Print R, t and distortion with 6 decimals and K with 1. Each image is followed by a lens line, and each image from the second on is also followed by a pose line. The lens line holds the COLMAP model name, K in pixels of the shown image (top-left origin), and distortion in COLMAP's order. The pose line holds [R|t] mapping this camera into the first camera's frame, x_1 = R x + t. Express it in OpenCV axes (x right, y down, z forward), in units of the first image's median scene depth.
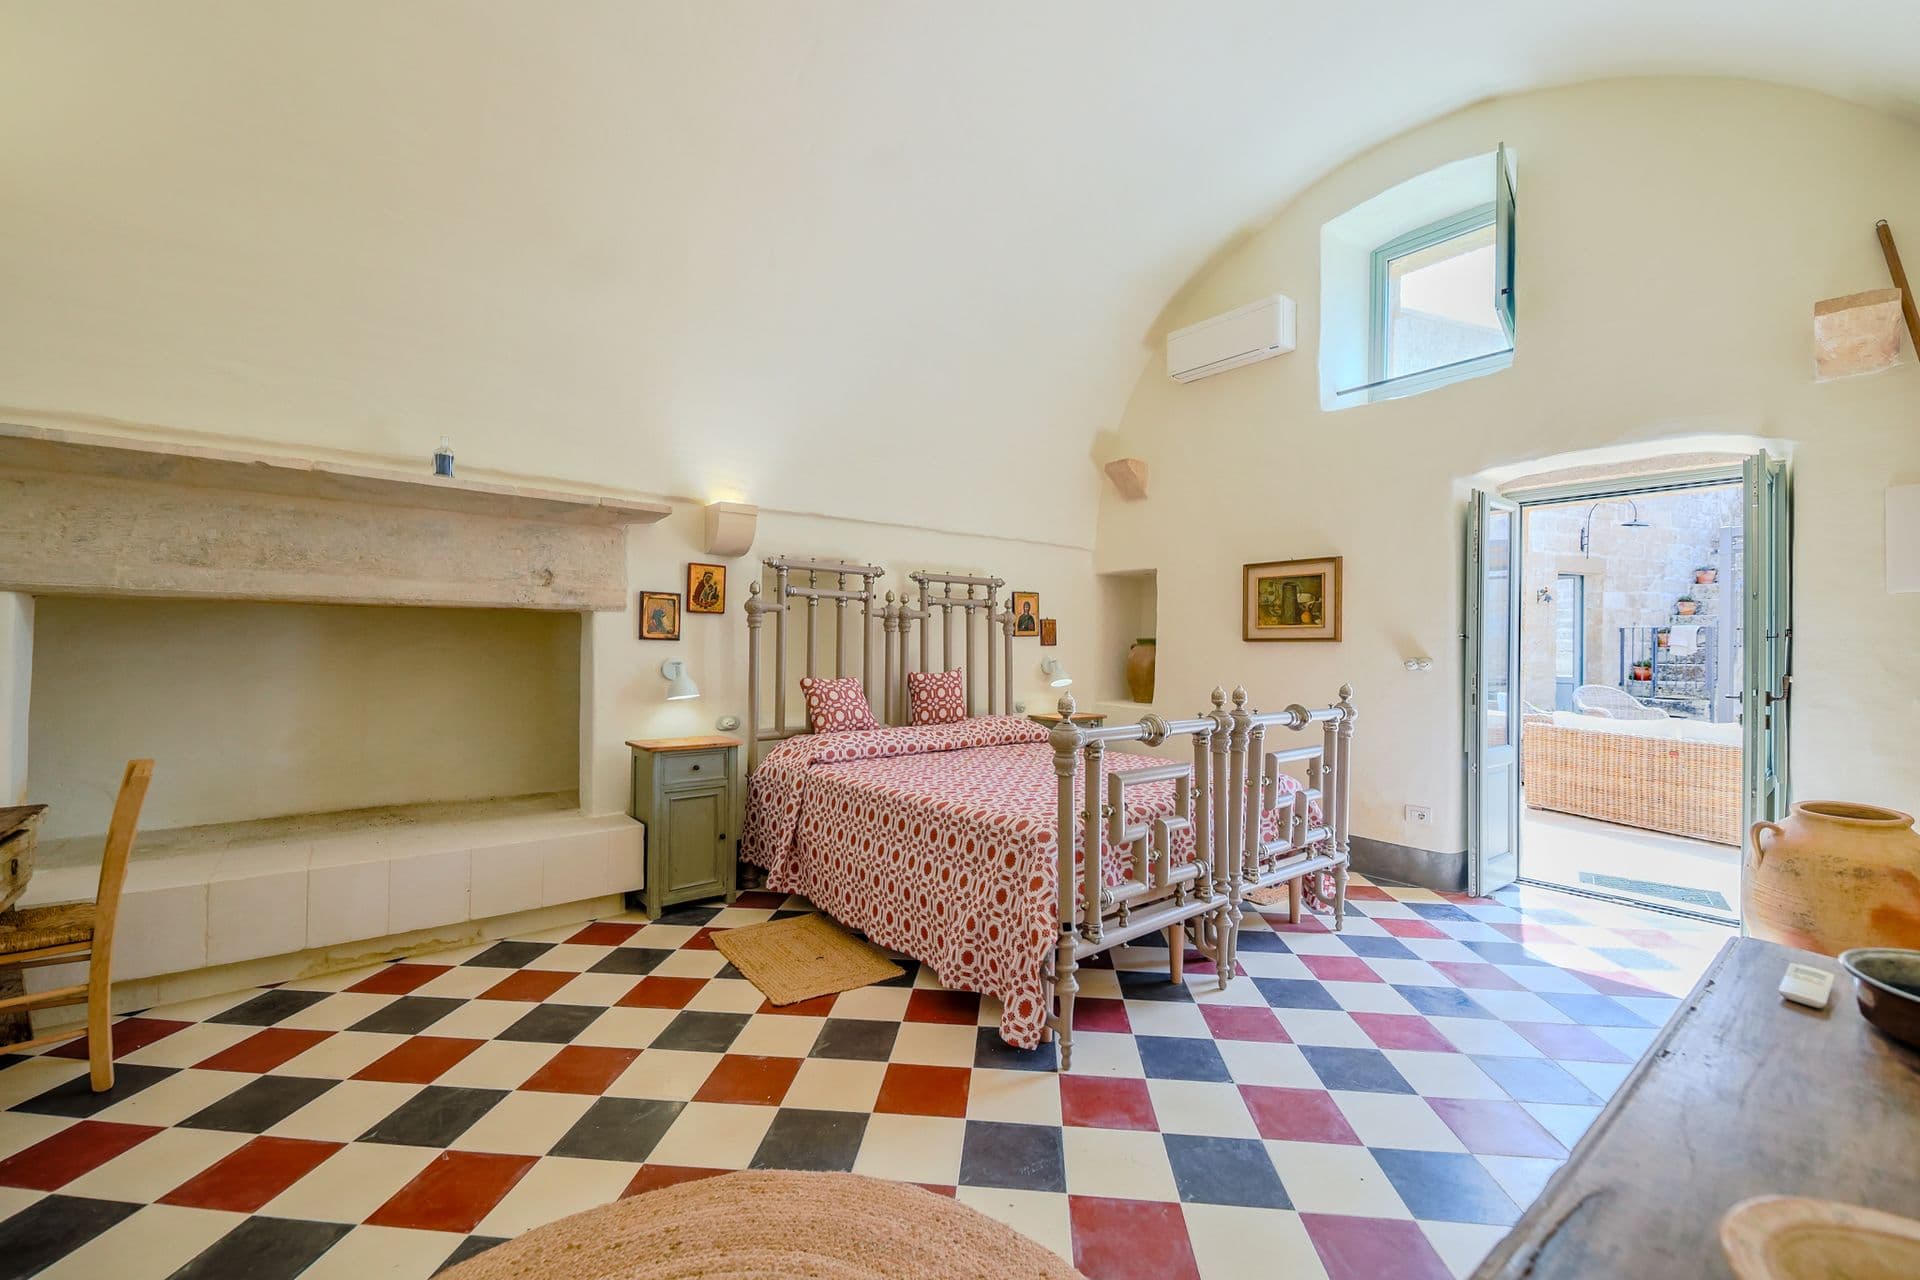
lens RADIAL K [[751.7, 0, 960.0], [0, 751.7, 640.0], [0, 0, 1]] dist [0.016503, -0.009212]
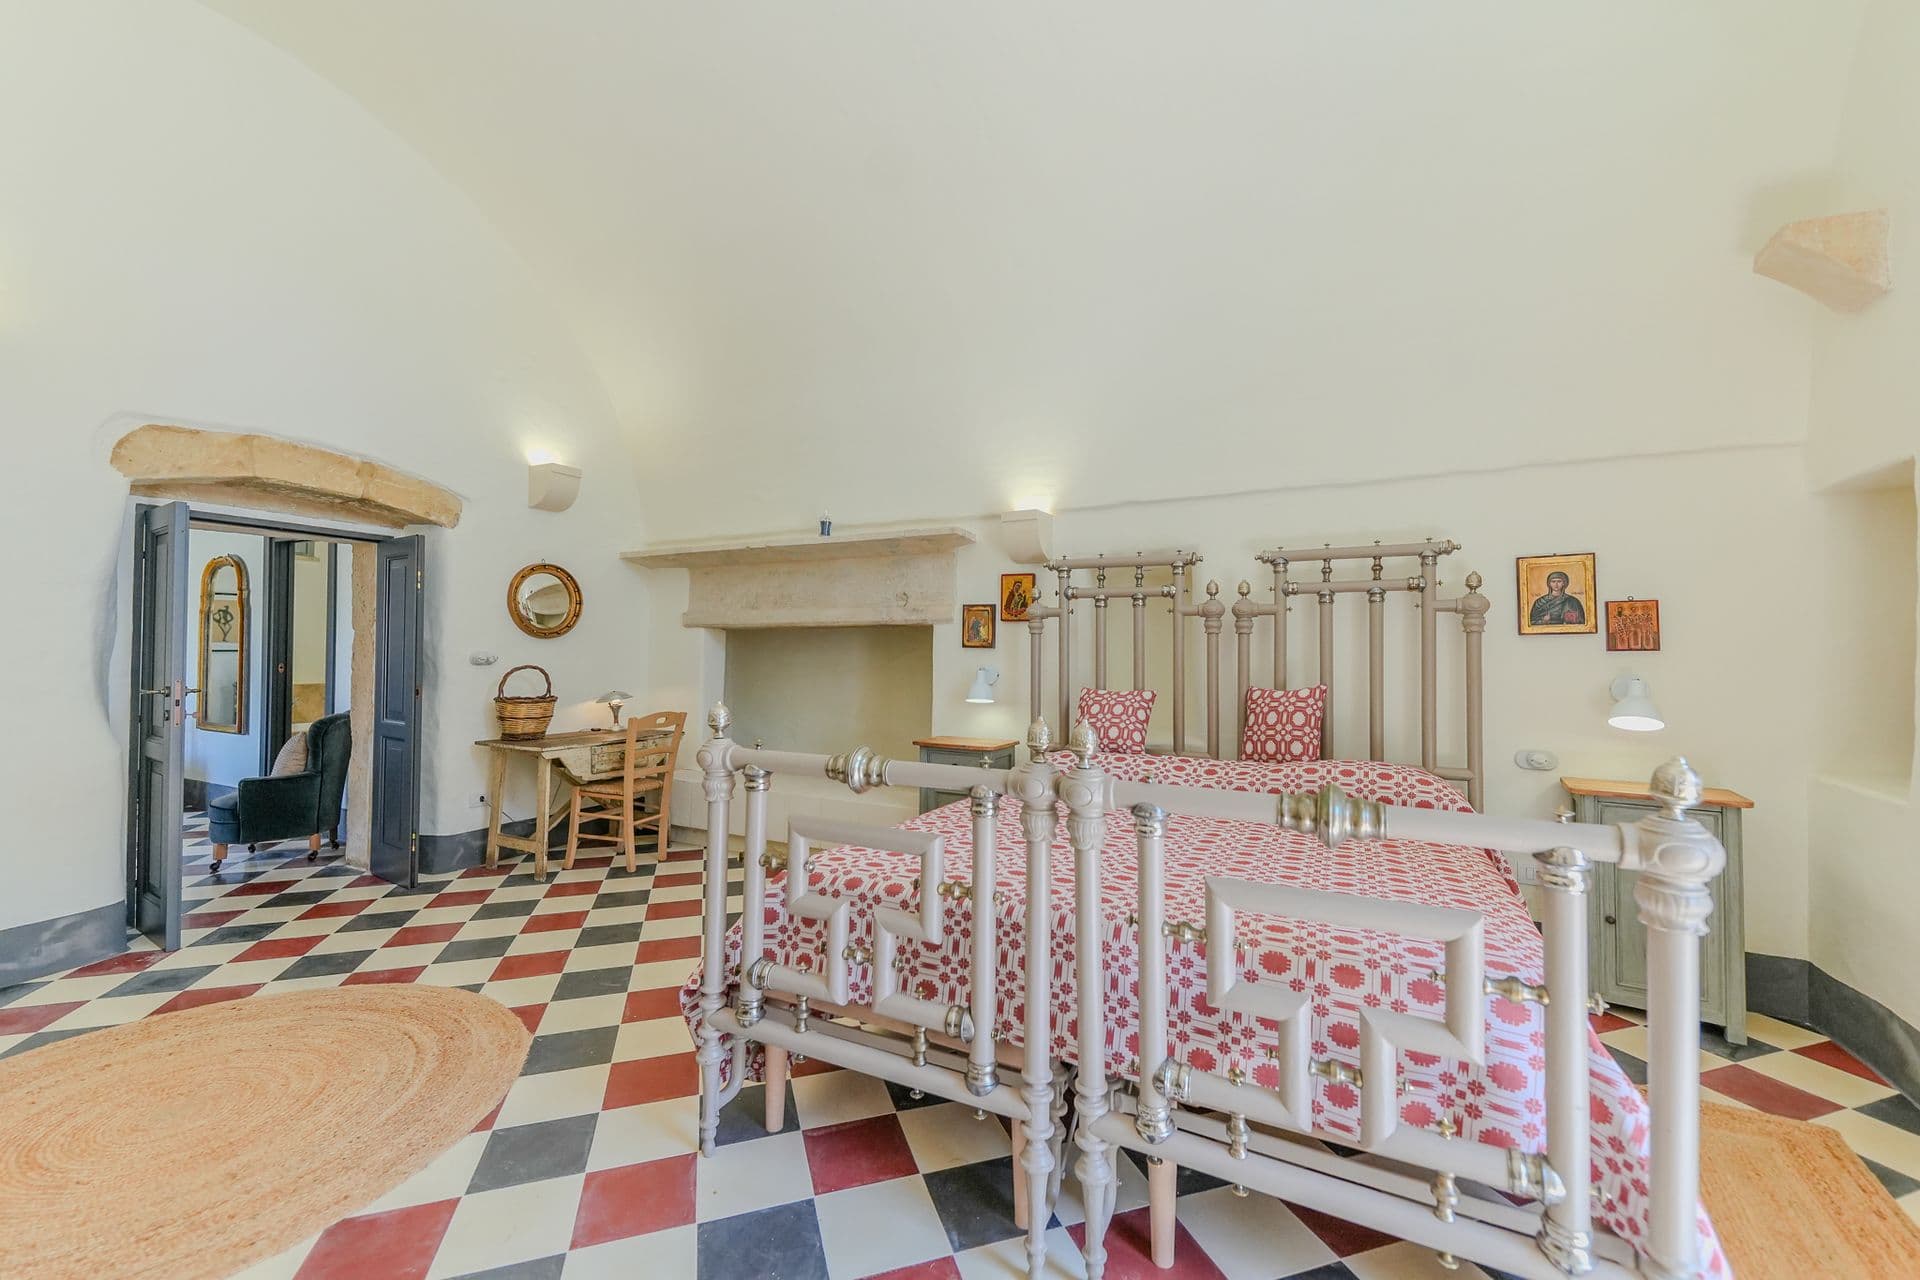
lens RADIAL K [[755.5, 0, 960.0], [0, 755.5, 640.0], [0, 0, 1]] dist [0.021387, 0.000015]
pose [[0.412451, -0.024178, -0.910659, 0.583784], [0.004925, 0.999692, -0.024311, 0.014894], [0.910966, 0.005542, 0.412443, 0.509652]]
